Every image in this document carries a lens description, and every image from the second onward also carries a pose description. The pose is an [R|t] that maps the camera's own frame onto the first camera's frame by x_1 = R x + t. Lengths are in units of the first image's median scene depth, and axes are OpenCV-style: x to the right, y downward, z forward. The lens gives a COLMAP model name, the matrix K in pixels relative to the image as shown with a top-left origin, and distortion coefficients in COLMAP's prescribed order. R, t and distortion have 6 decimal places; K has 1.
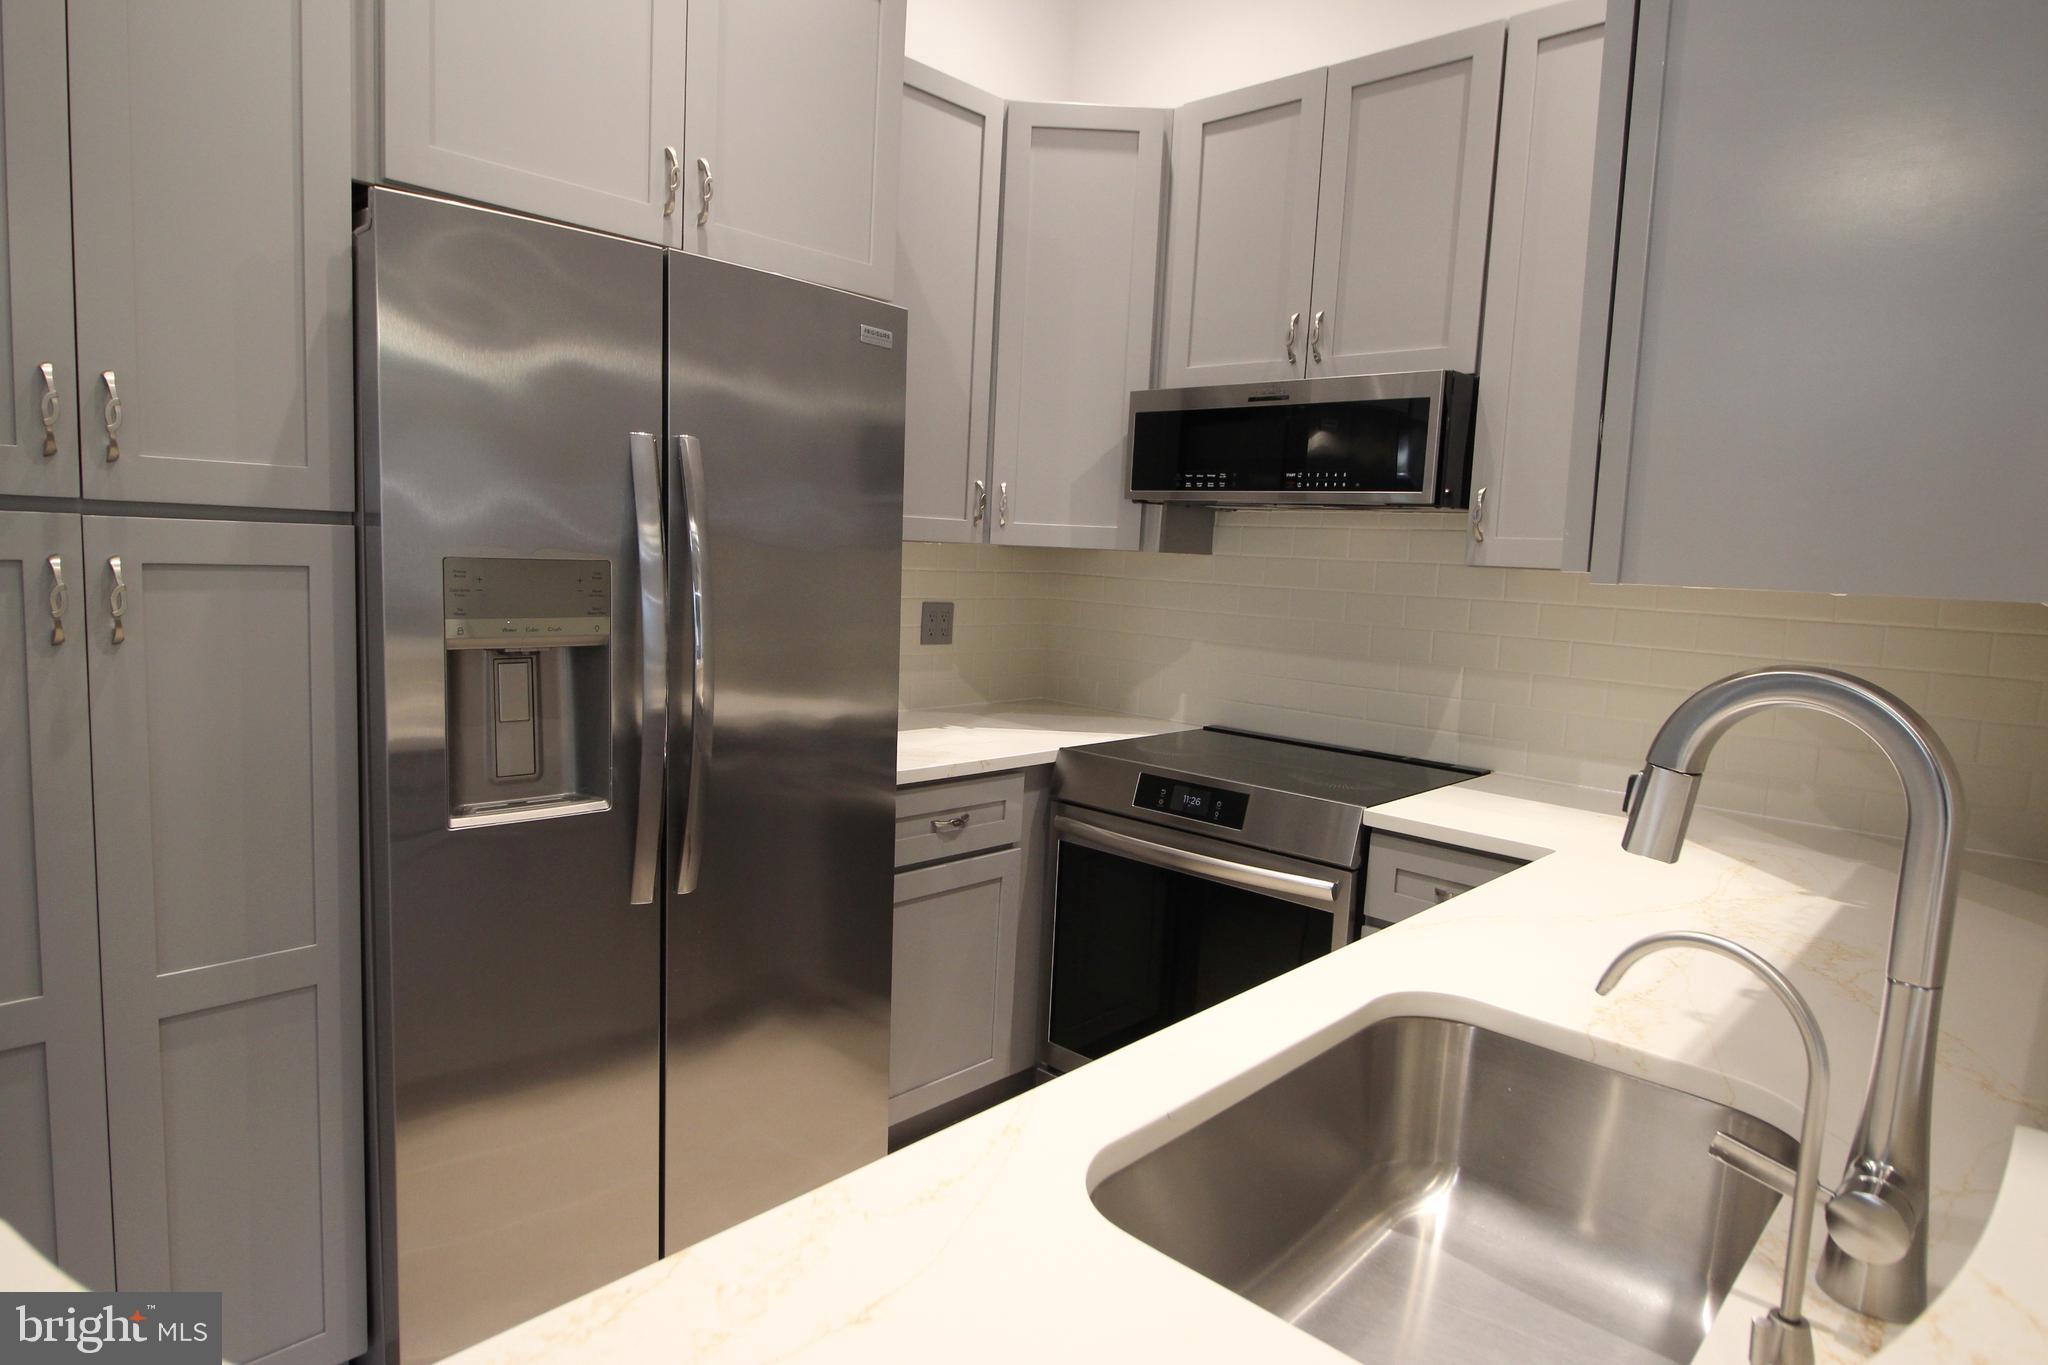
lens RADIAL K [[1164.6, 0, 1010.9], [0, 1164.6, 676.3], [0, 0, 1]] dist [0.003484, -0.008623]
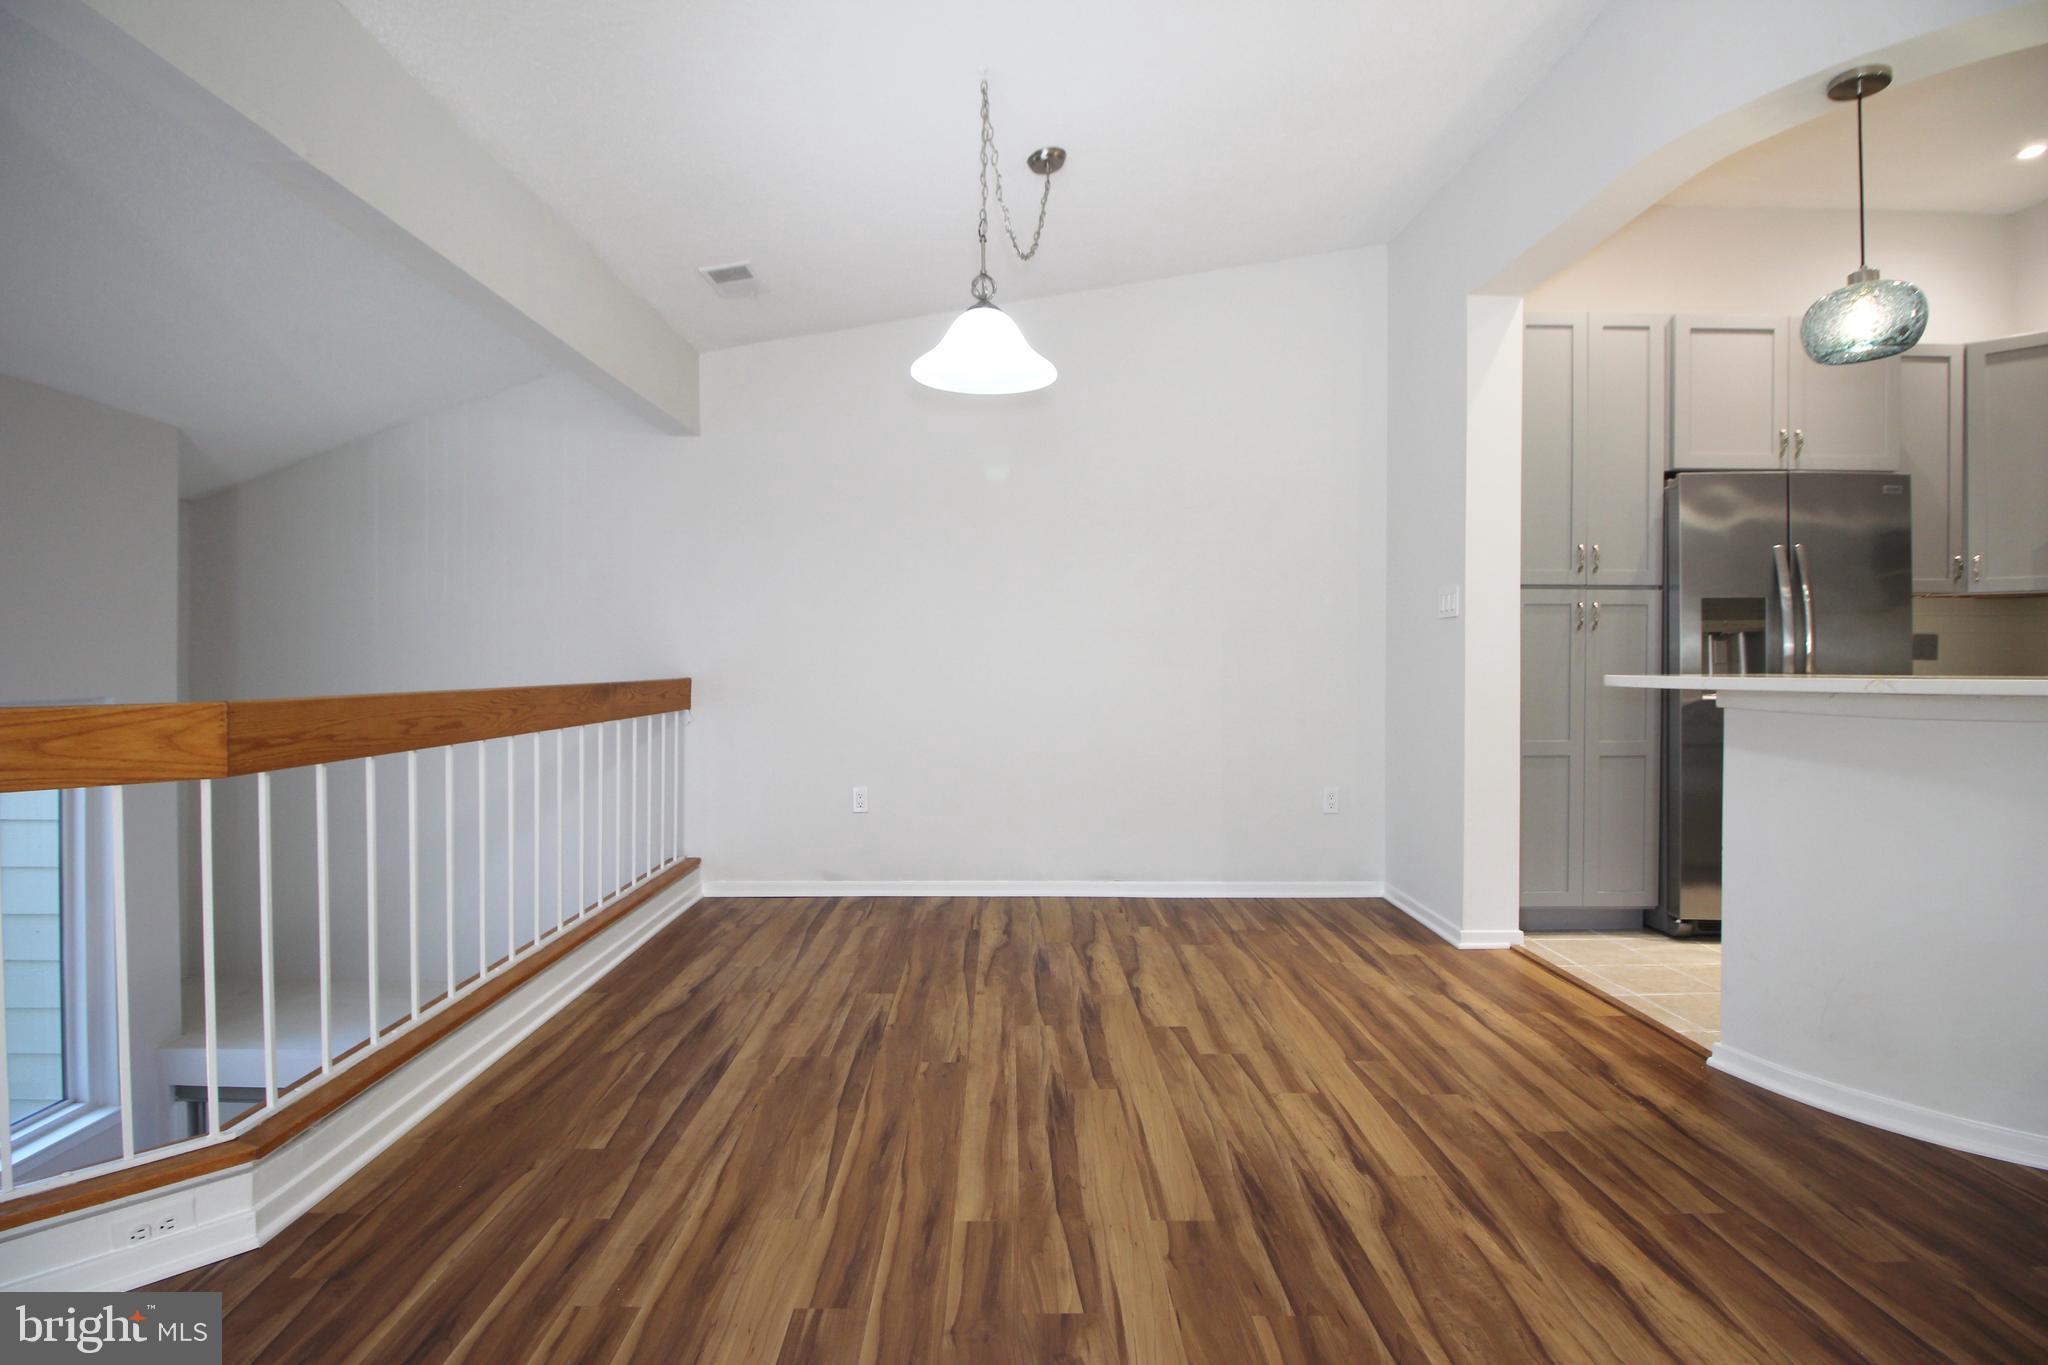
lens RADIAL K [[944.5, 0, 1016.1], [0, 944.5, 670.0], [0, 0, 1]] dist [-0.005851, -0.009453]
pose [[0.695652, -0.037618, -0.717393, -0.019174], [-0.048210, 0.993932, -0.098867, 0.253240], [0.716759, 0.103363, 0.689617, -1.161442]]
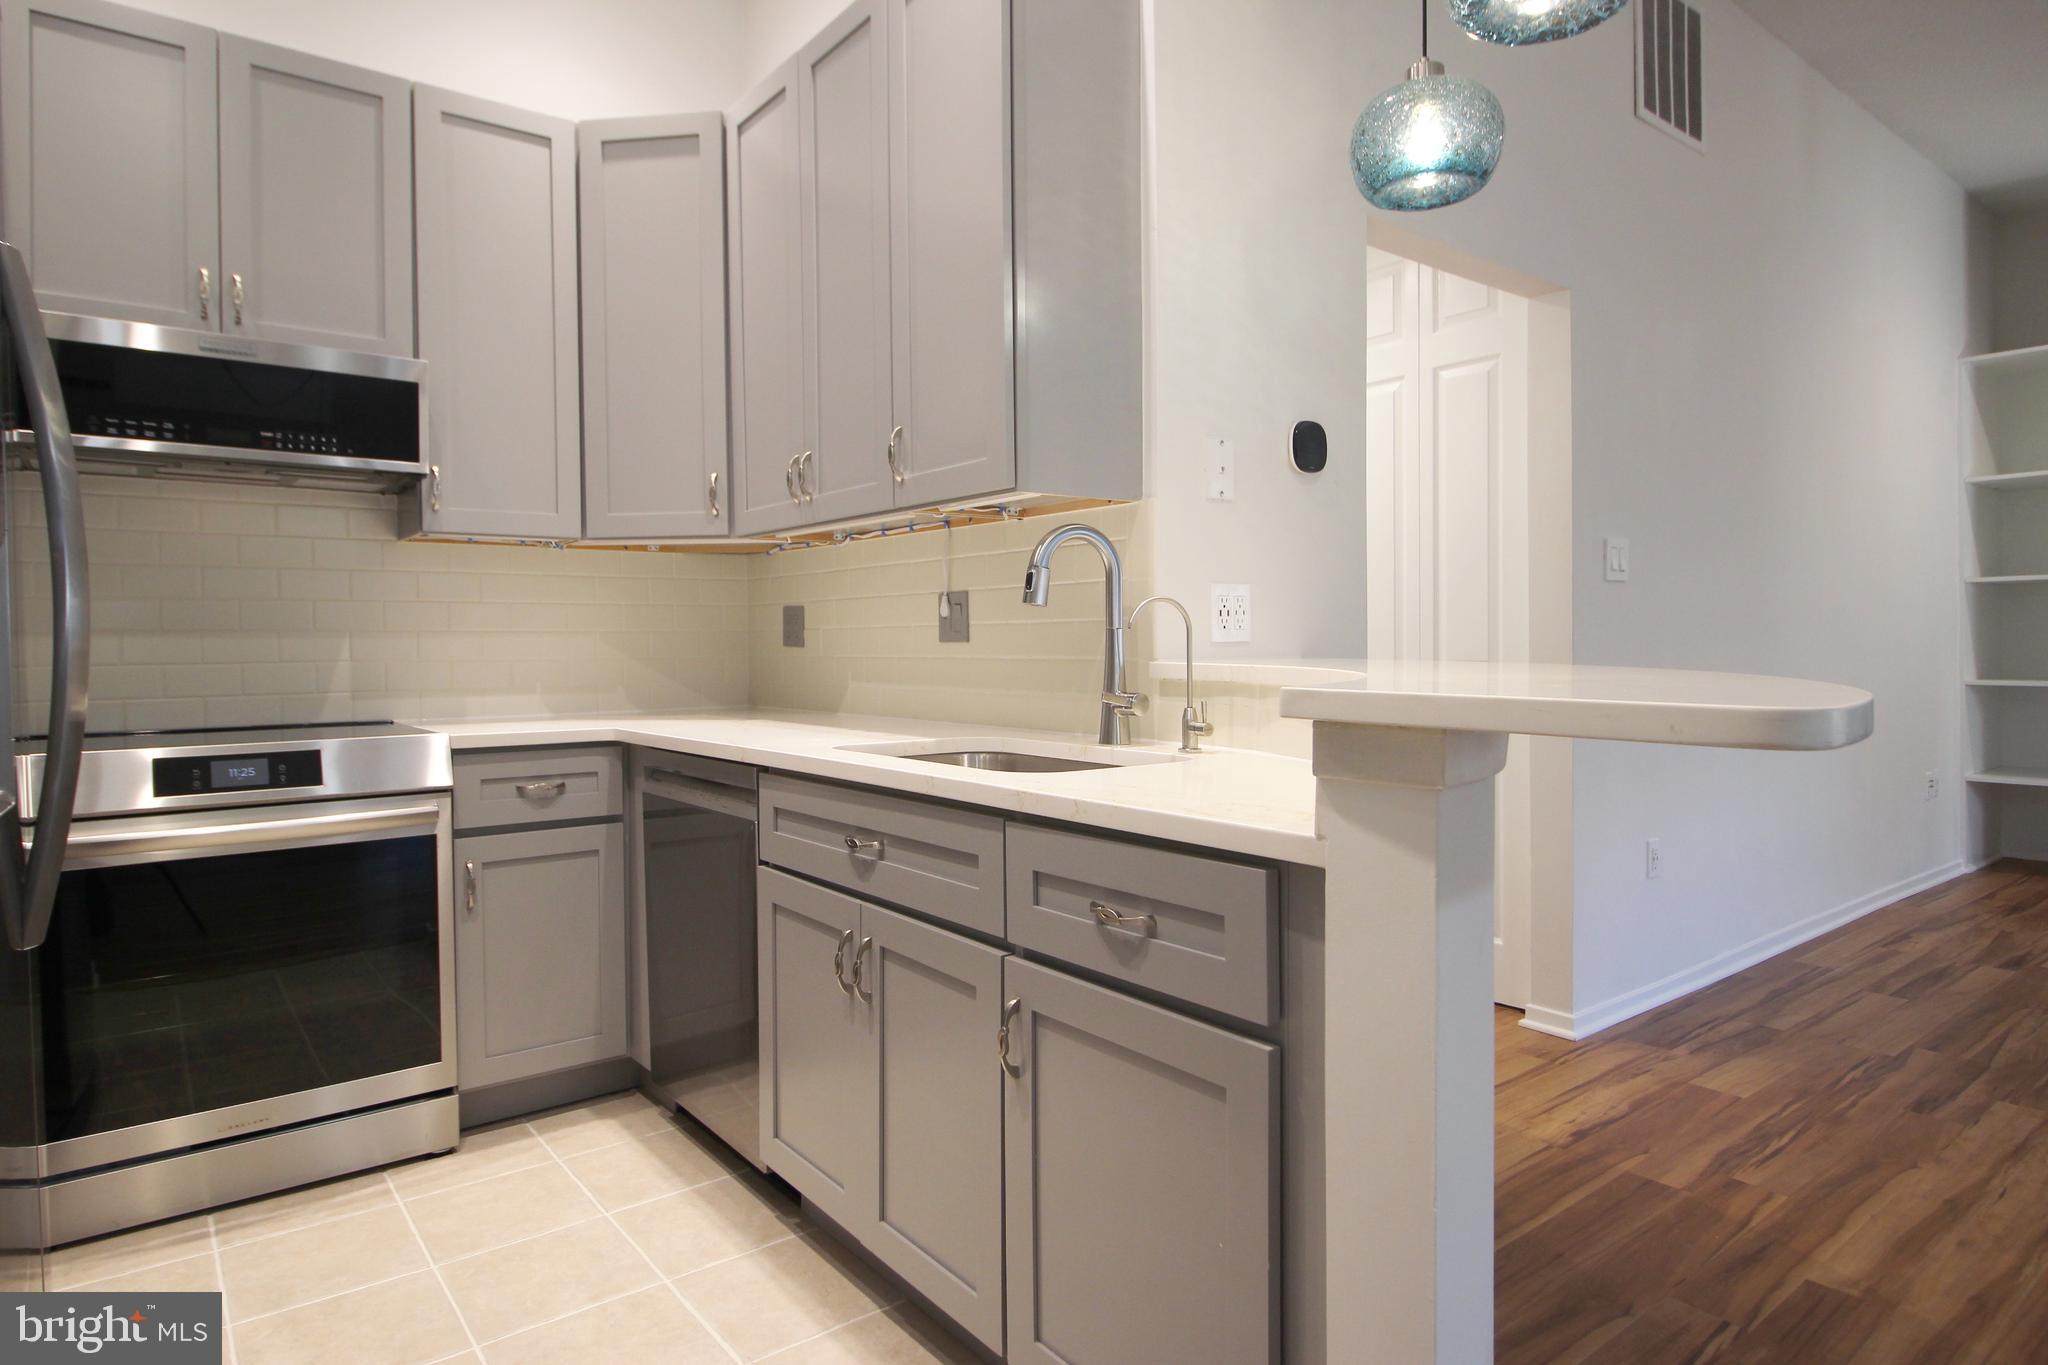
lens RADIAL K [[1164.6, 0, 1007.8], [0, 1164.6, 669.5], [0, 0, 1]] dist [0.003484, -0.008623]
pose [[0.152451, -0.065922, 0.986110, -0.700308], [0.124641, 0.991089, 0.046986, 0.061954], [-0.980420, 0.115746, 0.159309, 0.263179]]
